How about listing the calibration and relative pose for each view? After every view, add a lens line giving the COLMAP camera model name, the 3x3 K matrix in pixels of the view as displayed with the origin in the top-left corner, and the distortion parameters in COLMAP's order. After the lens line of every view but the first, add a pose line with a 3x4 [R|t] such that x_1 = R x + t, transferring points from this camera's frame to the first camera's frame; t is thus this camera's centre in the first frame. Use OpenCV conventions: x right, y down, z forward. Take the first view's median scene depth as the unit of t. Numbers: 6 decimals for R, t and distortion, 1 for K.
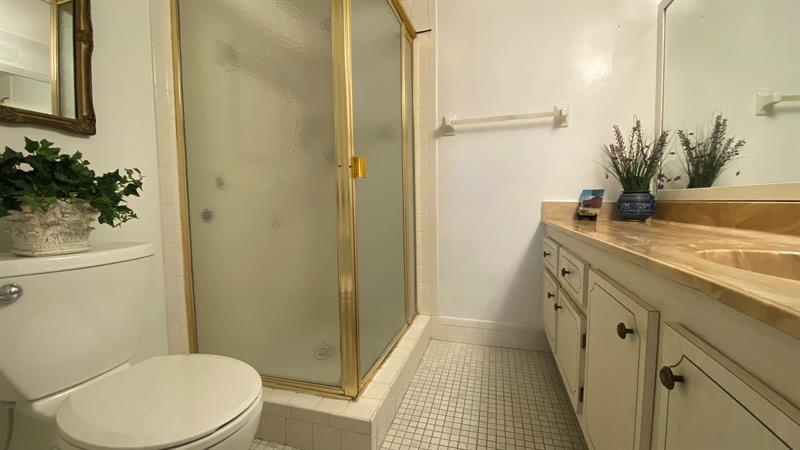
lens RADIAL K [[321.9, 0, 400.0], [0, 321.9, 225.0], [0, 0, 1]] dist [0.033471, -0.028193]
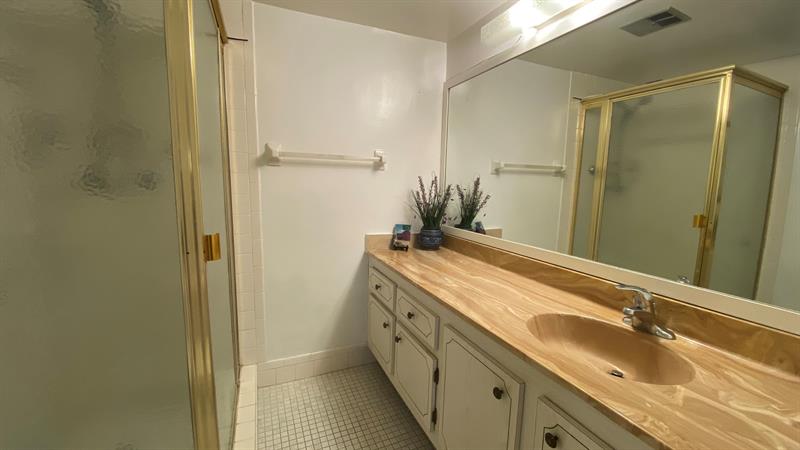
lens RADIAL K [[321.9, 0, 400.0], [0, 321.9, 225.0], [0, 0, 1]] dist [0.033471, -0.028193]
pose [[0.767547, -0.055367, 0.638597, -0.191615], [0.016983, 0.997669, 0.066086, -0.193540], [-0.640768, -0.039878, 0.766698, 0.085361]]
